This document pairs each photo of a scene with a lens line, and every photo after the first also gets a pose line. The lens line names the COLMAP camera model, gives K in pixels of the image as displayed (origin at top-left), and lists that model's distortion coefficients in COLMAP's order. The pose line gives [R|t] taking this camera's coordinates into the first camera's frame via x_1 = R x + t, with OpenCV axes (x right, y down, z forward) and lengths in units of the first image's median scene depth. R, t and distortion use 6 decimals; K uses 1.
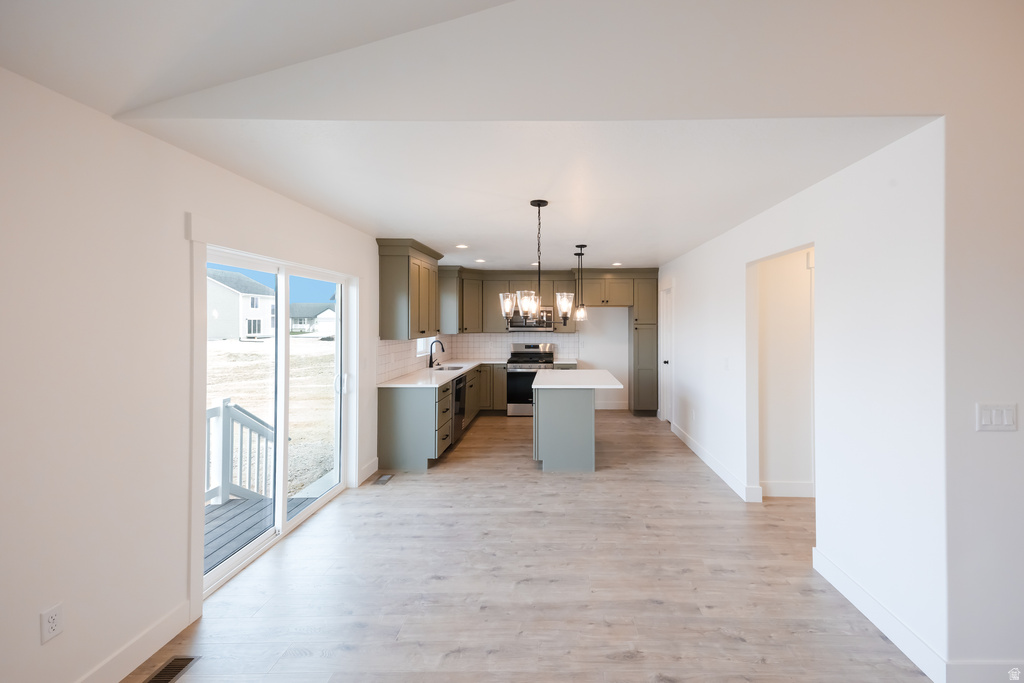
lens RADIAL K [[438.5, 0, 613.7], [0, 438.5, 311.7], [0, 0, 1]] dist [0.026029, 0.000114]
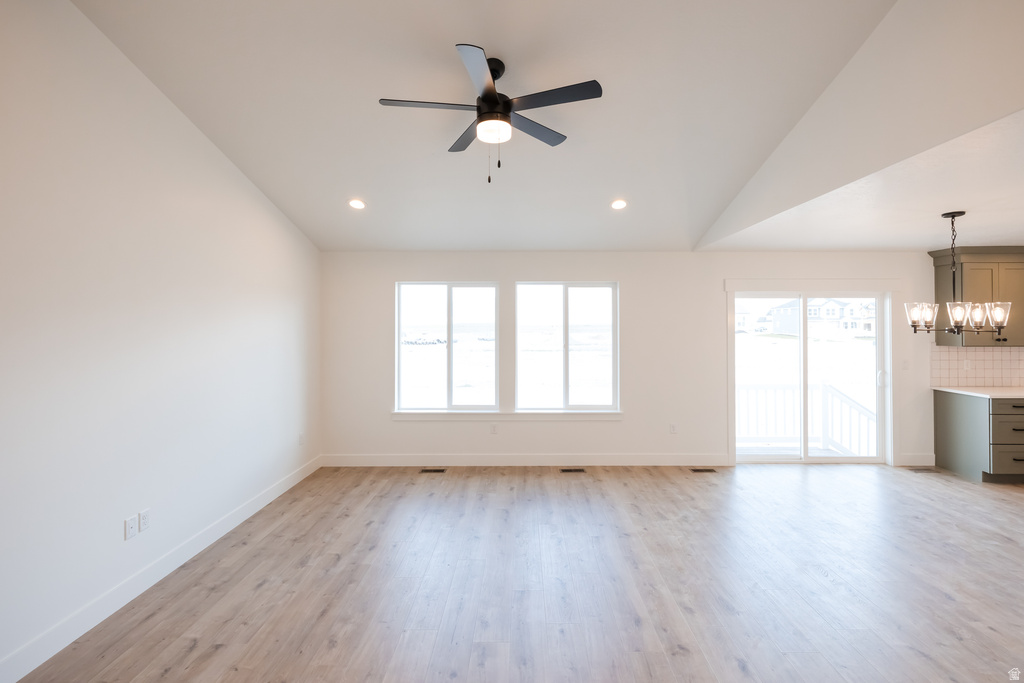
lens RADIAL K [[467.9, 0, 508.4], [0, 467.9, 322.2], [0, 0, 1]] dist [0.001256, 0.000078]
pose [[-0.012877, -0.001763, -0.999916, 0.613294], [0.020547, 0.999787, -0.002028, -0.011324], [0.999706, -0.020571, -0.012838, -0.013422]]
